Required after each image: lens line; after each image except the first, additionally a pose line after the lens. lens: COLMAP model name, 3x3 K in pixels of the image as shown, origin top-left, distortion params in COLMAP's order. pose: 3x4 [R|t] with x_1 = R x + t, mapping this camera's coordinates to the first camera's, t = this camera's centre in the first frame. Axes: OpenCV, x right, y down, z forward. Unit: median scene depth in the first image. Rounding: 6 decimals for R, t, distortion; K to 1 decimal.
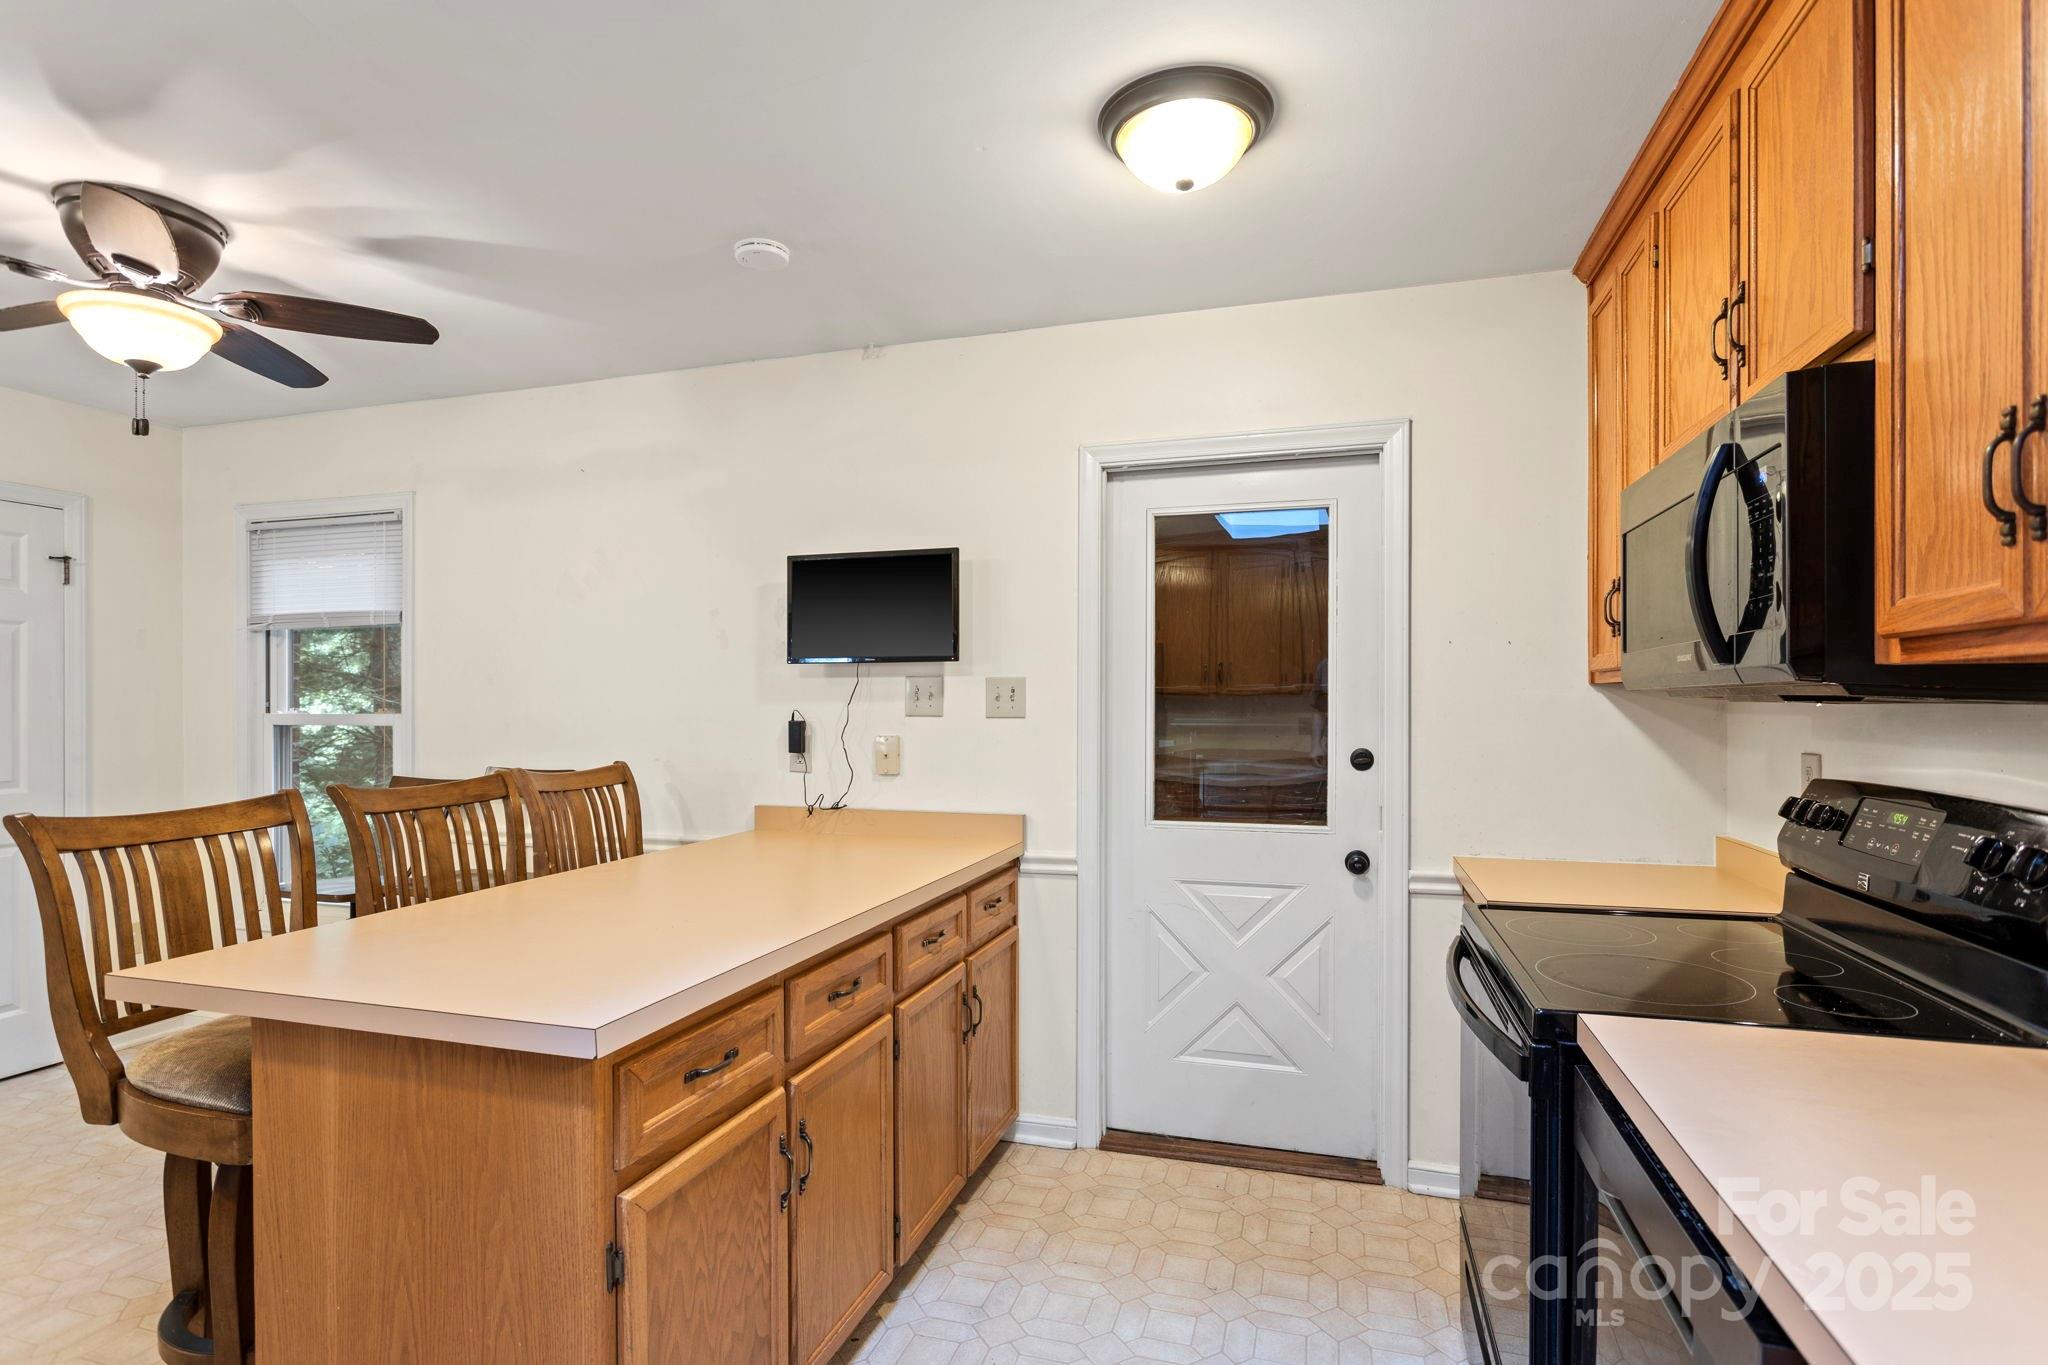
lens RADIAL K [[988.7, 0, 1026.7], [0, 988.7, 696.1], [0, 0, 1]] dist [-0.013653, 0.005841]
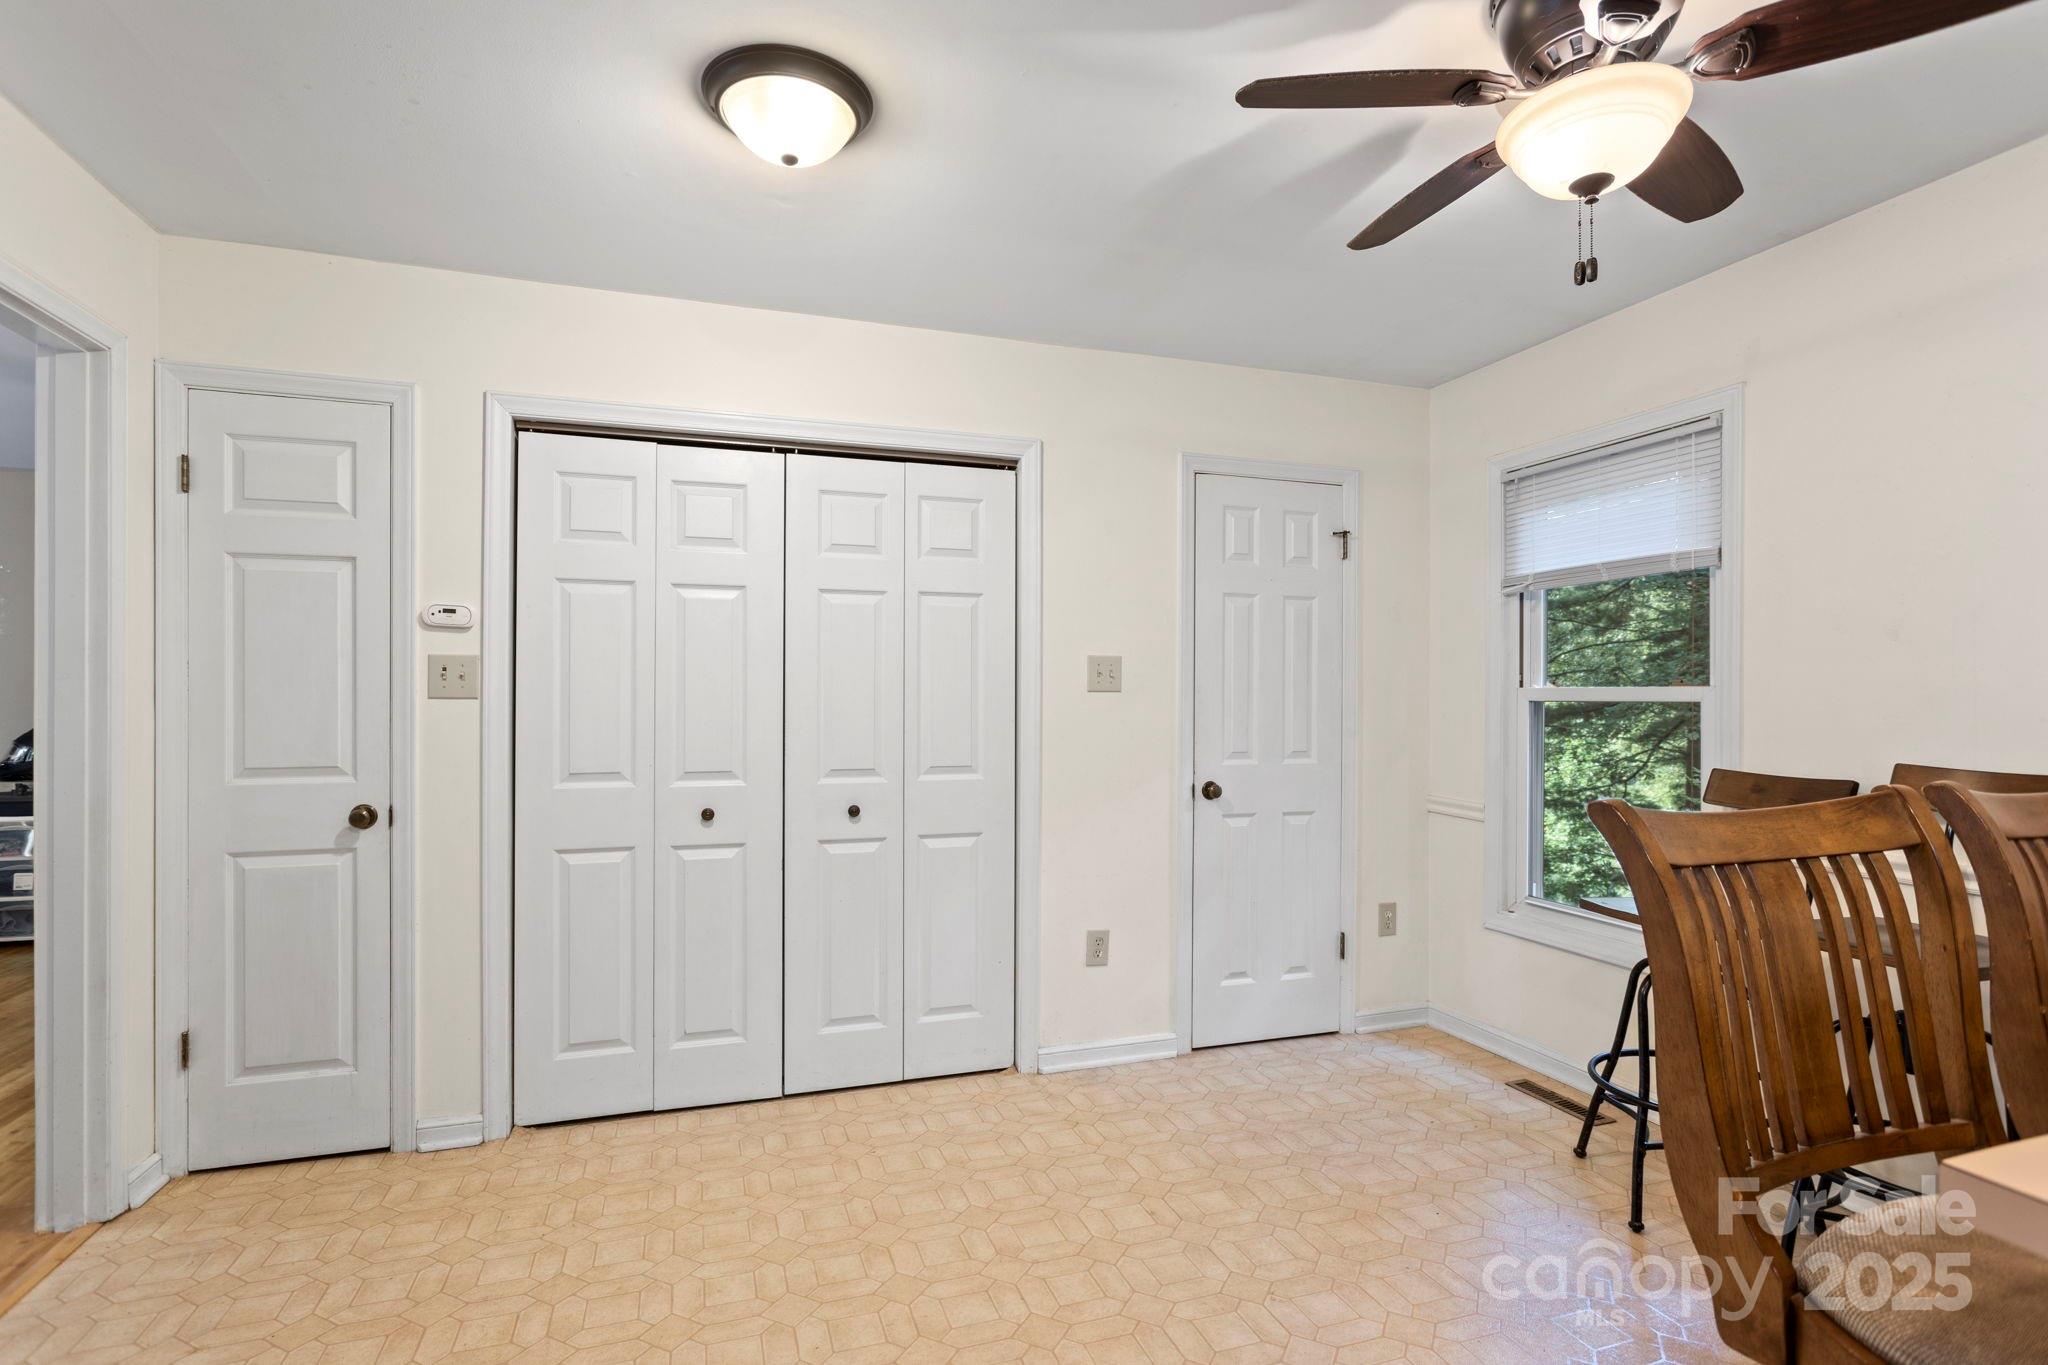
lens RADIAL K [[988.7, 0, 1037.3], [0, 988.7, 693.1], [0, 0, 1]] dist [-0.013653, 0.005841]
pose [[0.577879, 0.005456, -0.816104, -0.326685], [-0.004010, 0.999985, 0.003846, 0.022589], [0.816113, 0.001050, 0.577892, 0.148186]]
